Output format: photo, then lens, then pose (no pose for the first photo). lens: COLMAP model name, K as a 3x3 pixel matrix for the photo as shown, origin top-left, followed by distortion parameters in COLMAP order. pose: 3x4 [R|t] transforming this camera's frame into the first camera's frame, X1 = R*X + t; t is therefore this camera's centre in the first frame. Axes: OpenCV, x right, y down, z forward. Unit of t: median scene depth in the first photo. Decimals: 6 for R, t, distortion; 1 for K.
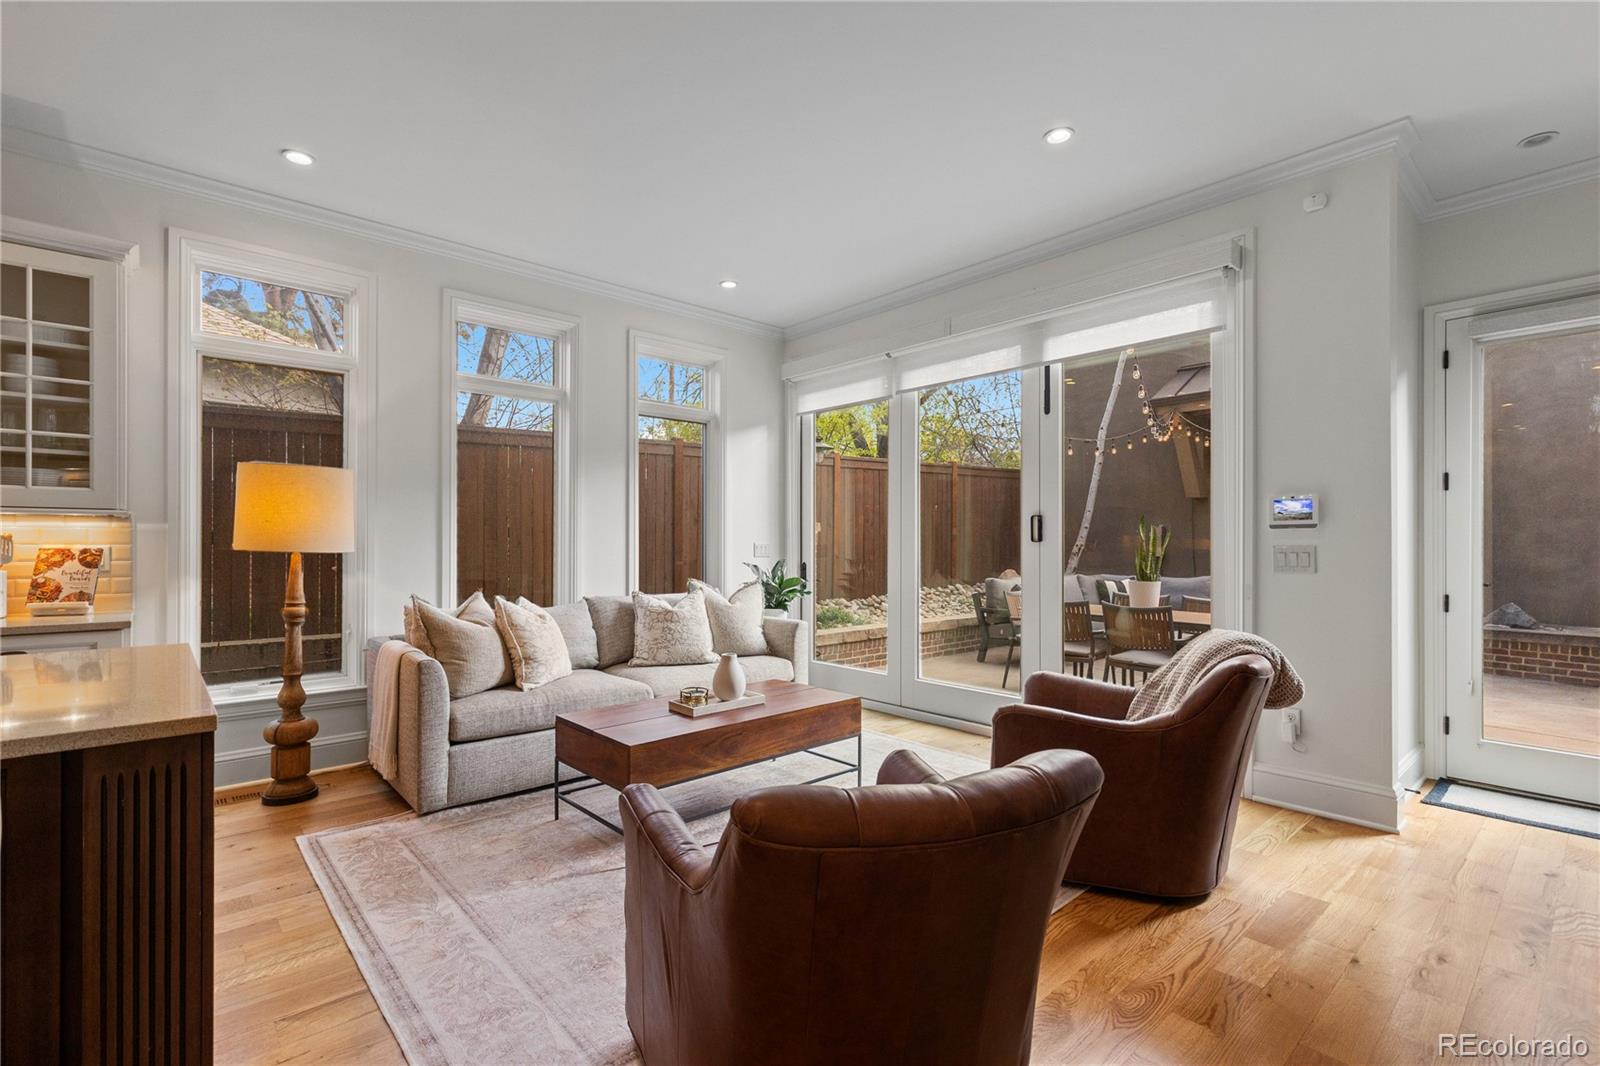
lens RADIAL K [[724.9, 0, 805.4], [0, 724.9, 543.6], [0, 0, 1]] dist [0.004579, -0.001106]
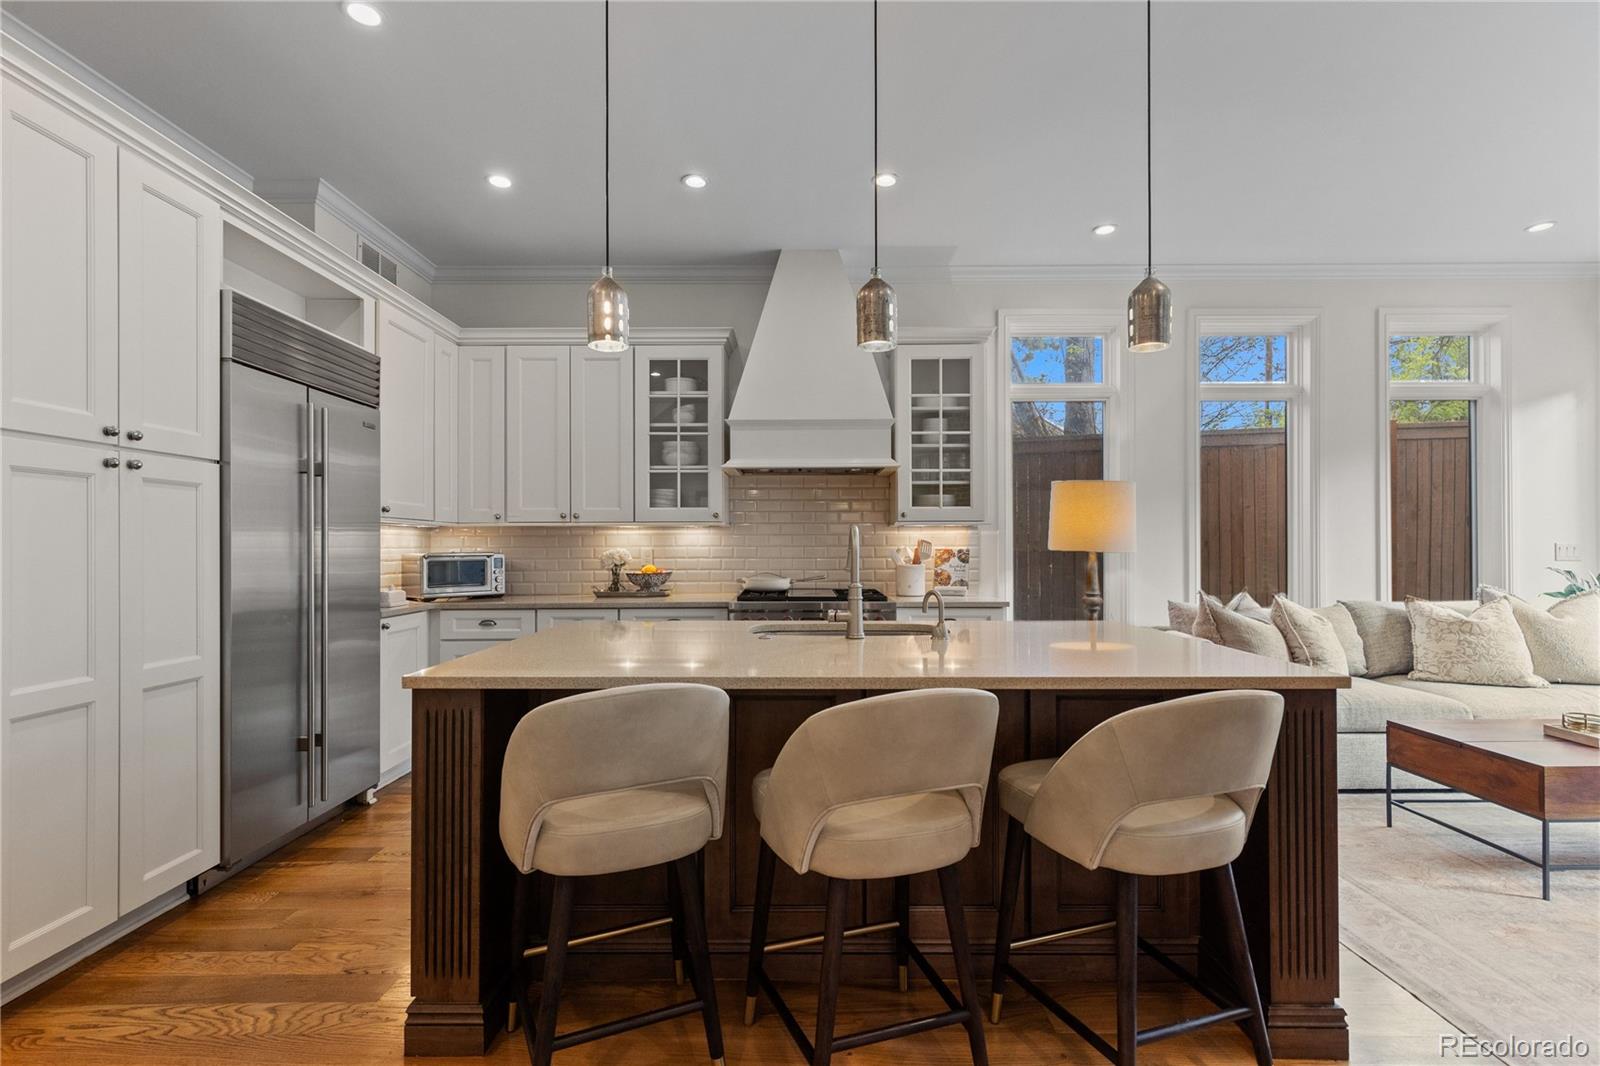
lens RADIAL K [[724.9, 0, 800.3], [0, 724.9, 543.6], [0, 0, 1]] dist [0.004579, -0.001106]
pose [[0.740880, -0.004165, -0.671624, -0.265157], [0.003448, 0.999991, -0.002397, -0.001727], [0.671628, -0.000540, 0.740888, -0.253732]]
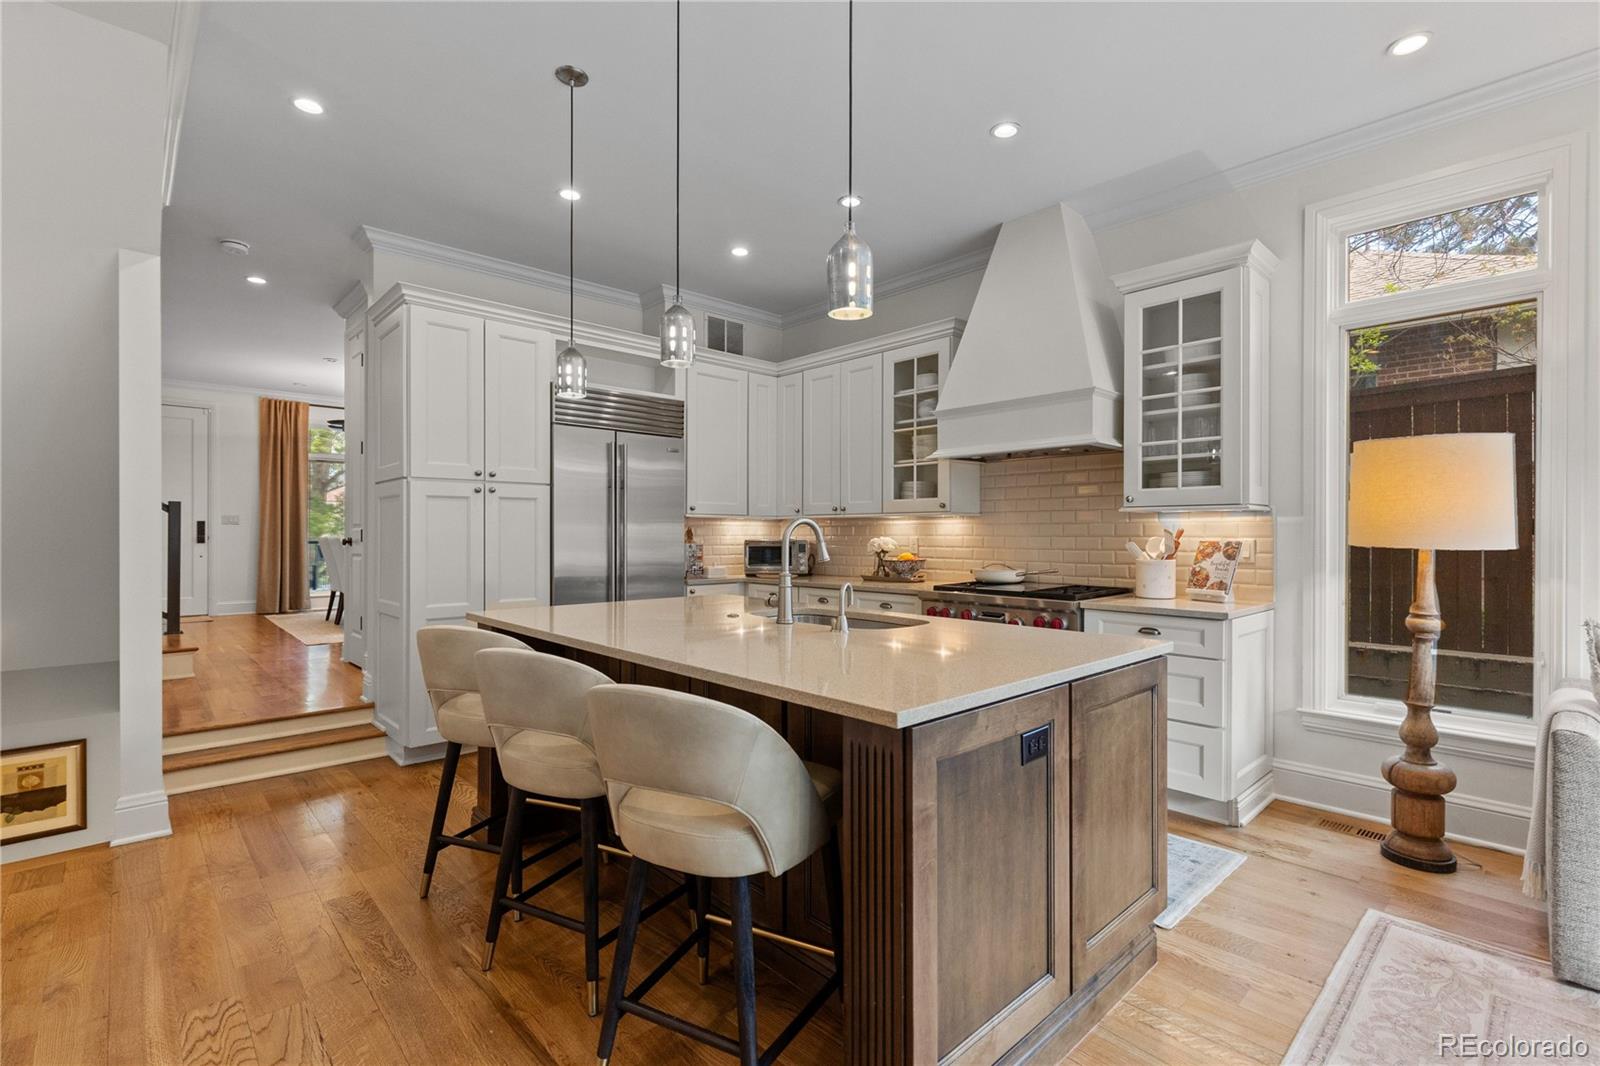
lens RADIAL K [[724.9, 0, 804.7], [0, 724.9, 534.2], [0, 0, 1]] dist [0.004579, -0.001106]
pose [[0.022431, 0.000357, -0.999748, 0.071992], [0.000161, 1.000000, 0.000361, -0.004480], [0.999748, -0.000169, 0.022431, 0.339477]]
